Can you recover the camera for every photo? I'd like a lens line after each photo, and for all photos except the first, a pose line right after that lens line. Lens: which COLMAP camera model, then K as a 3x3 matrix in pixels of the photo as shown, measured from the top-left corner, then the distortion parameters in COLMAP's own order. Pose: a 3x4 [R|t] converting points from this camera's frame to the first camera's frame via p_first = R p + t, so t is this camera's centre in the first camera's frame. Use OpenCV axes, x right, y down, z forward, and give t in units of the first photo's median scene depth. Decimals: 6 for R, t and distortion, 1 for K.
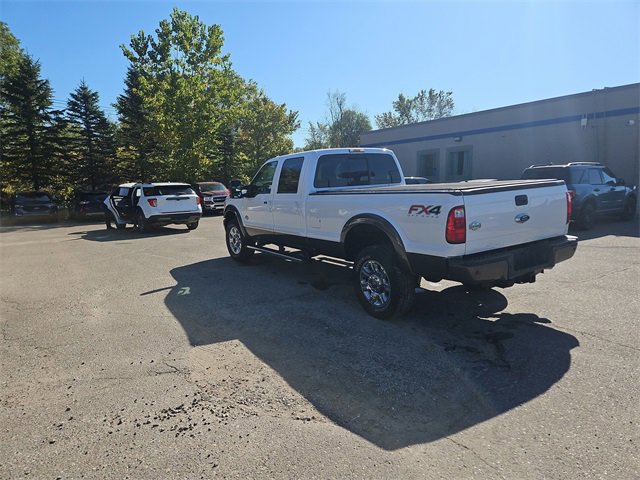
lens RADIAL K [[464.8, 0, 320.0], [0, 464.8, 240.0], [0, 0, 1]] dist [0.103323, -0.075087]
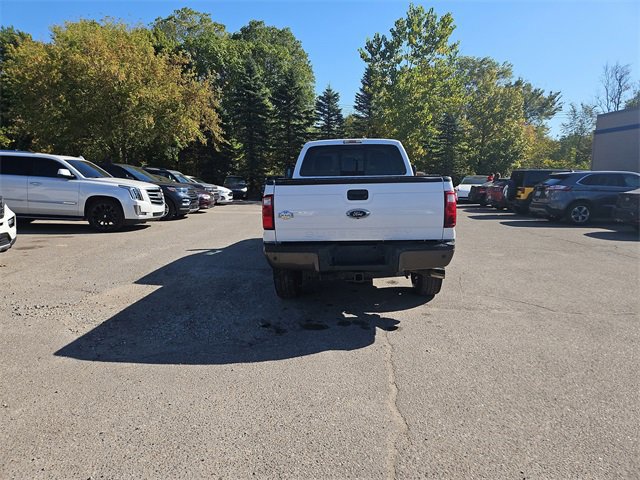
lens RADIAL K [[464.8, 0, 320.0], [0, 464.8, 240.0], [0, 0, 1]] dist [0.103323, -0.075087]
pose [[0.808288, 0.113605, -0.577724, 0.207581], [-0.101003, 0.993418, 0.054037, -0.007995], [0.580060, 0.014674, 0.814442, 0.038776]]
